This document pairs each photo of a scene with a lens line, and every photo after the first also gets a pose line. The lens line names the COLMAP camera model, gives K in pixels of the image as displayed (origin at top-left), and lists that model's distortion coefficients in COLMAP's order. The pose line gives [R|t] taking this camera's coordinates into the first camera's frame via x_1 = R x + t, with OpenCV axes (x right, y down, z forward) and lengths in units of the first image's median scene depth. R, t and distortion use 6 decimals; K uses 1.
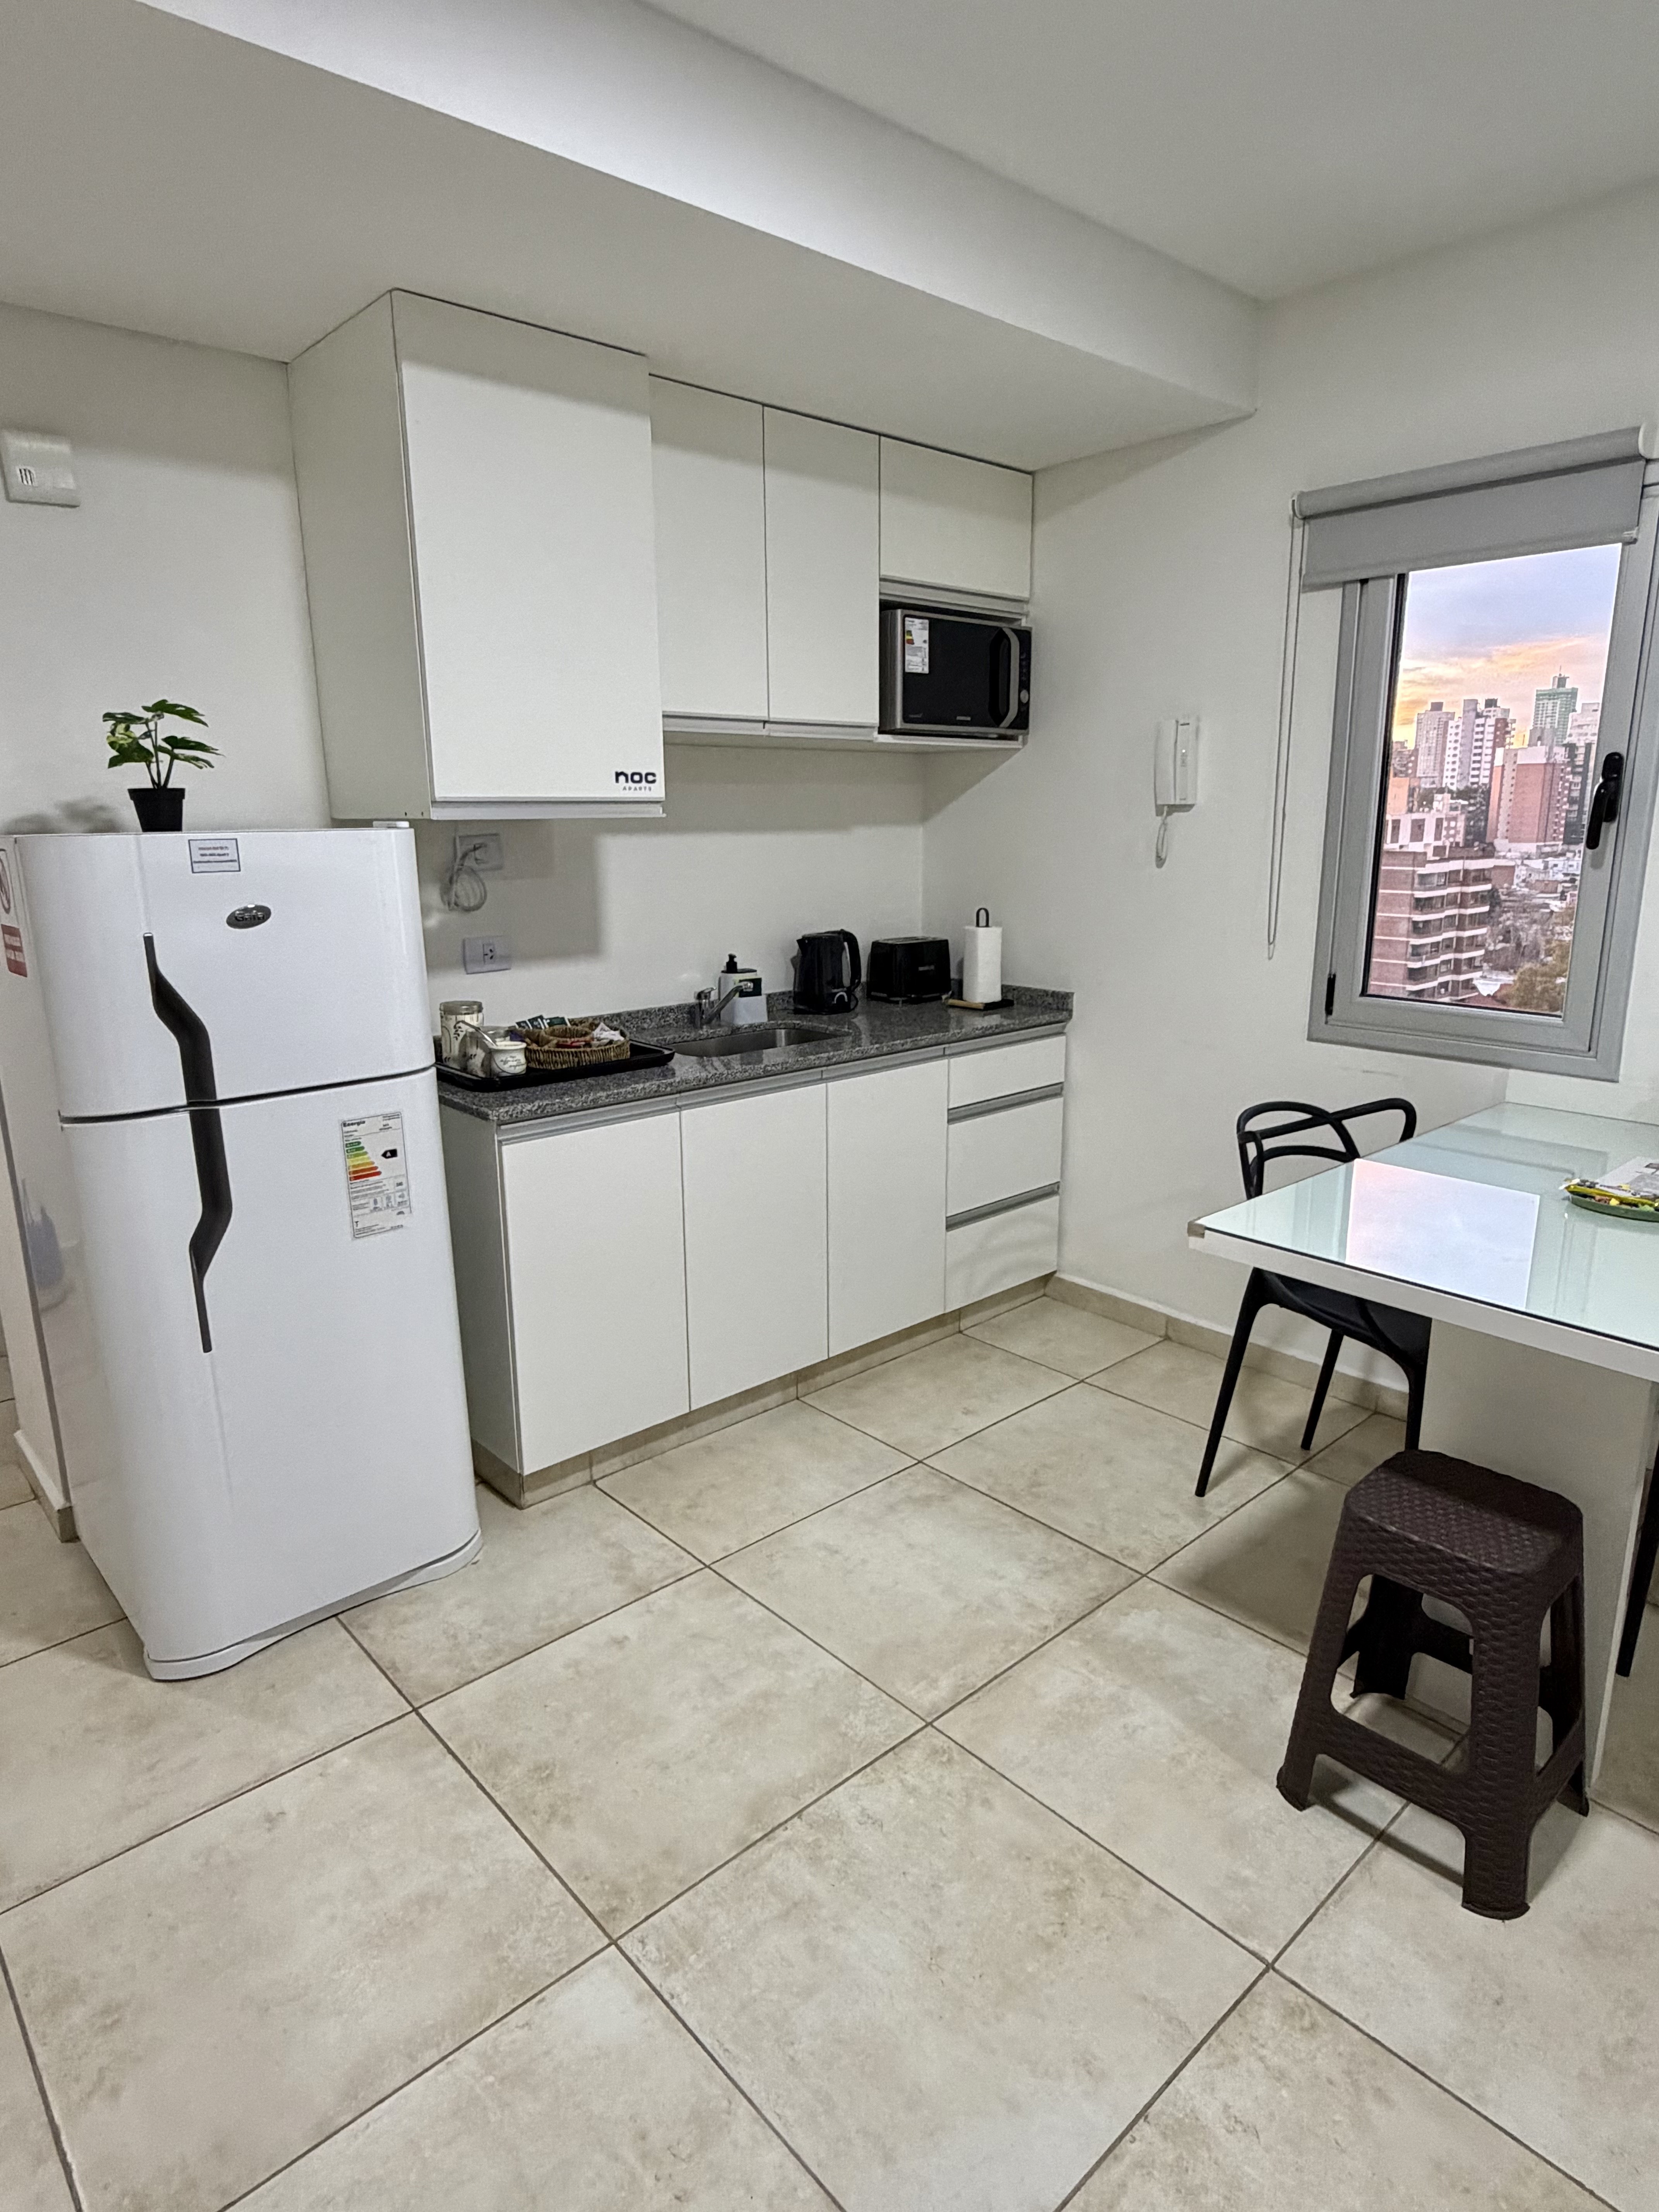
lens RADIAL K [[1289.3, 0, 833.4], [0, 1289.3, 1110.6], [0, 0, 1]] dist [0.006619, 0.001696]
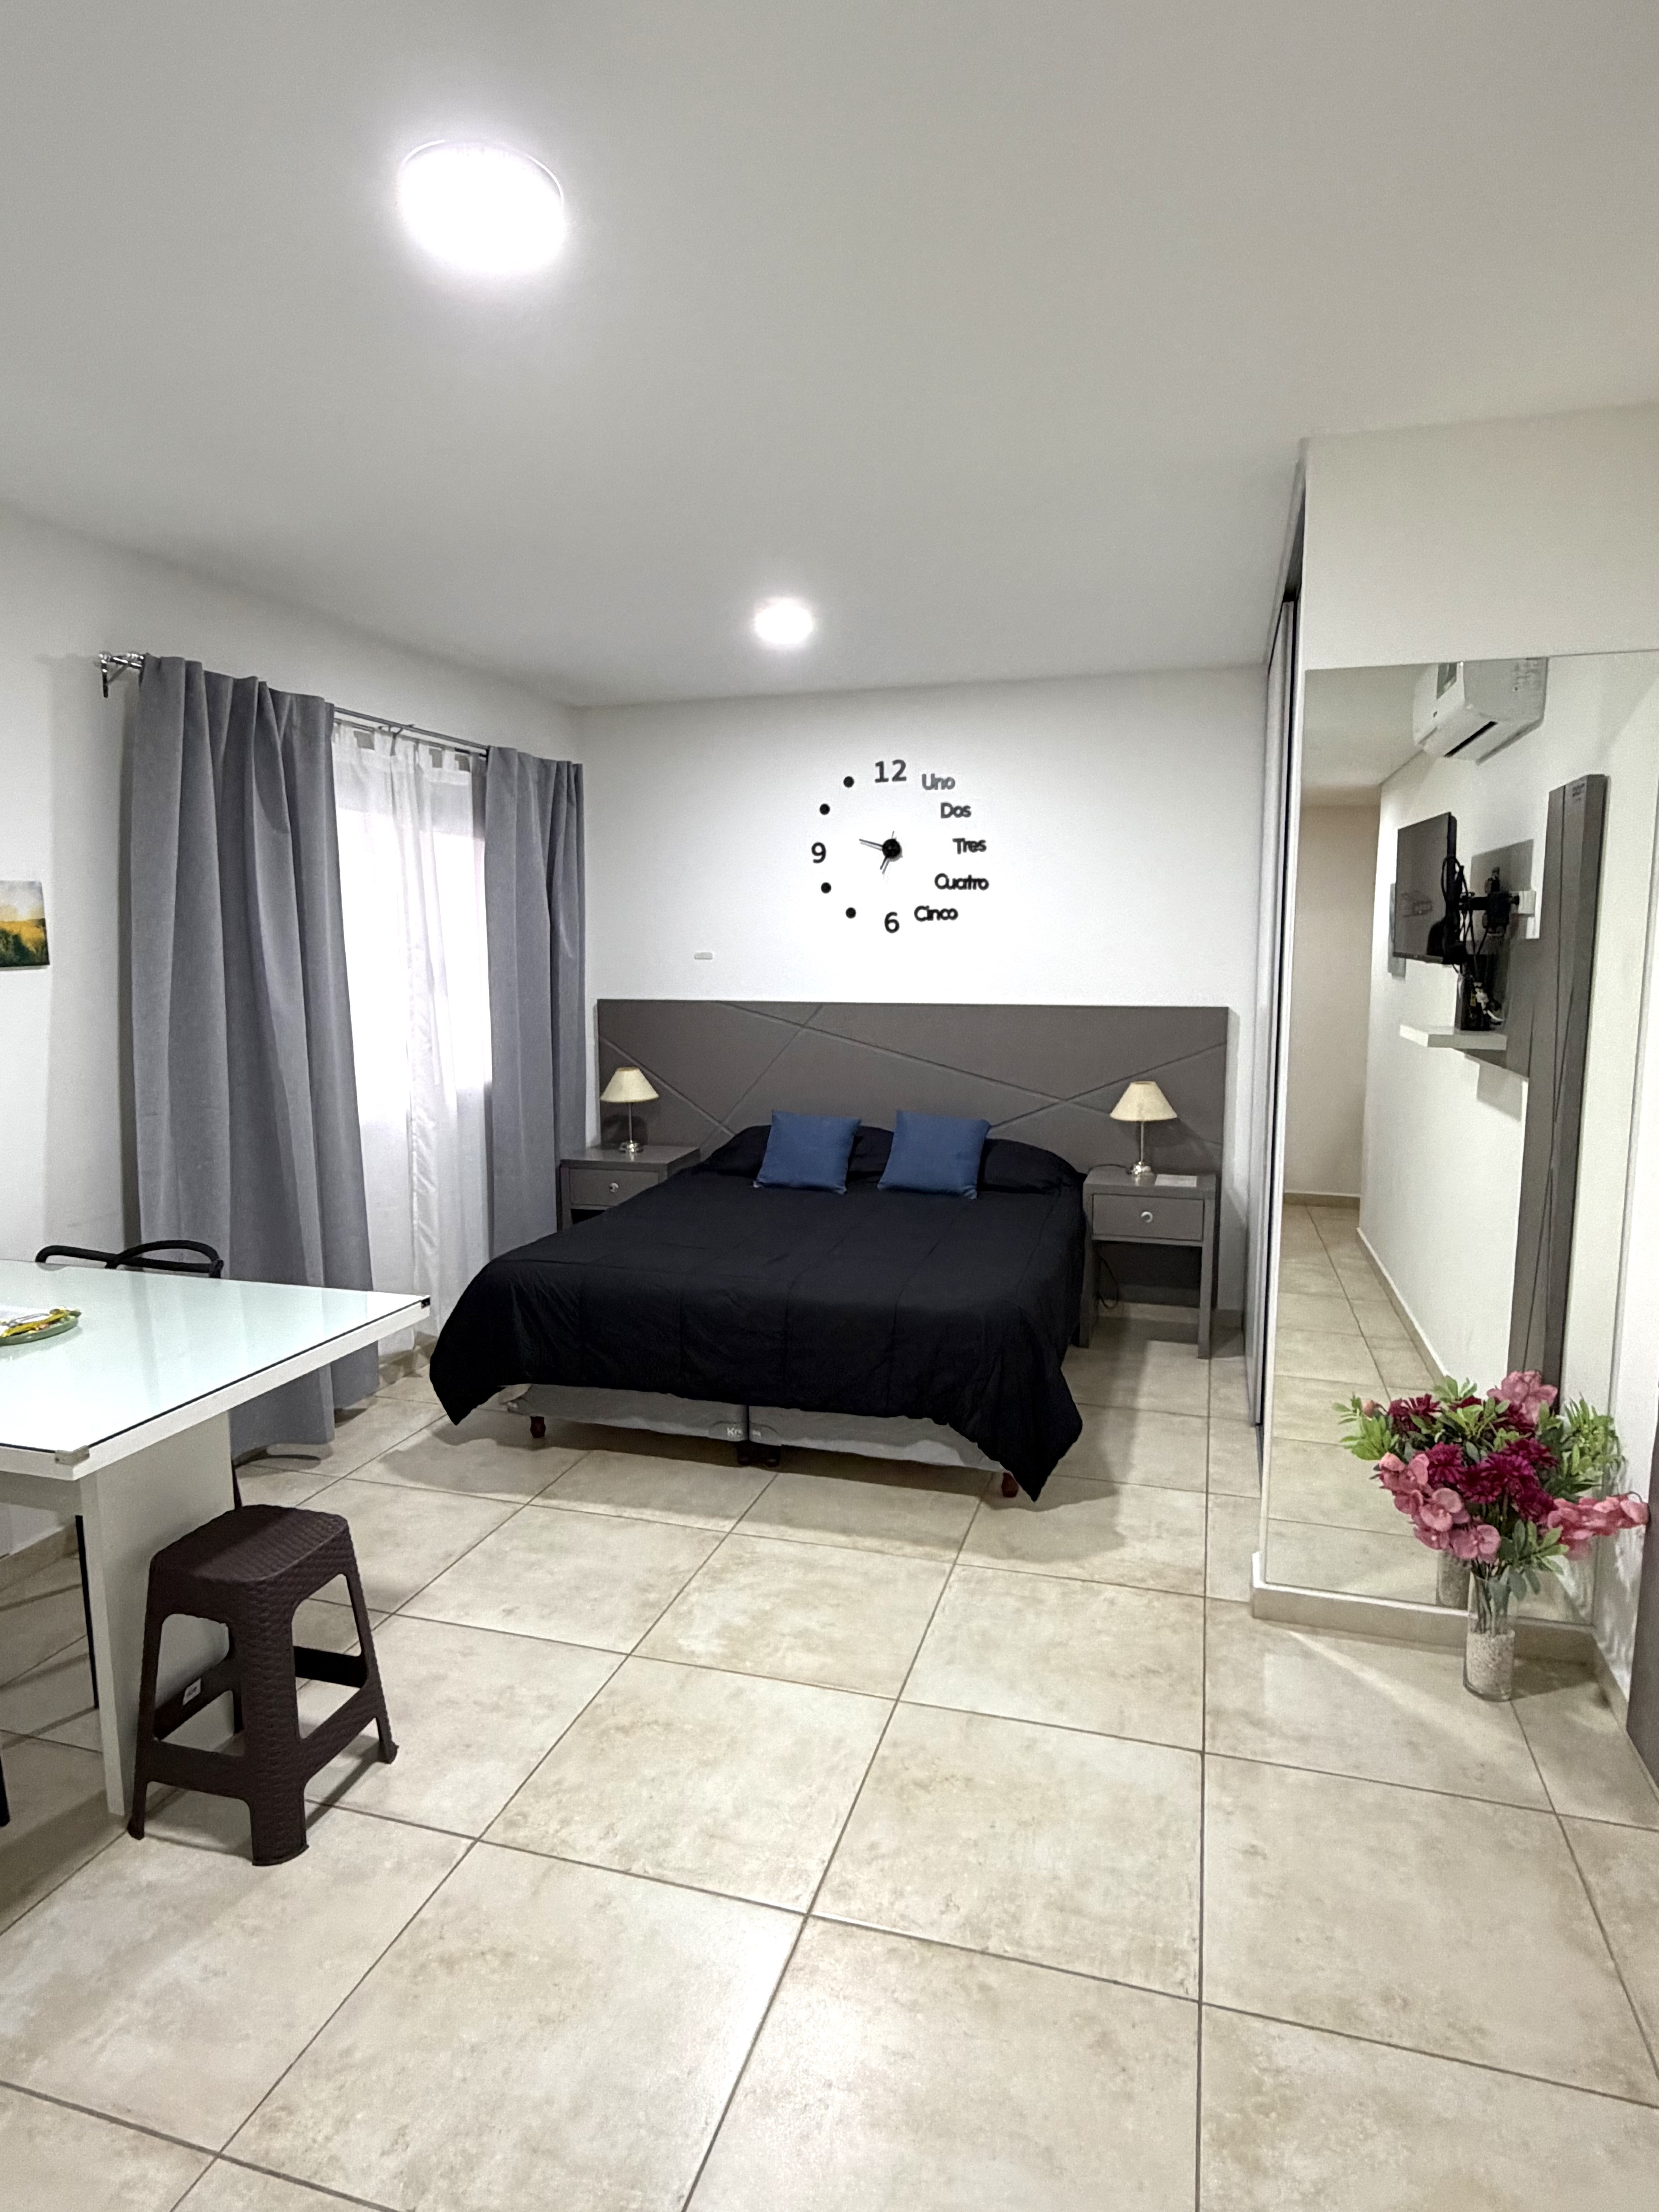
lens RADIAL K [[1289.3, 0, 823.1], [0, 1289.3, 1101.0], [0, 0, 1]] dist [0.006619, 0.001696]
pose [[-0.516373, -0.101179, 0.850366, -0.535363], [0.199545, 0.951446, 0.234377, -0.186676], [-0.832791, 0.290712, -0.471111, 0.642523]]
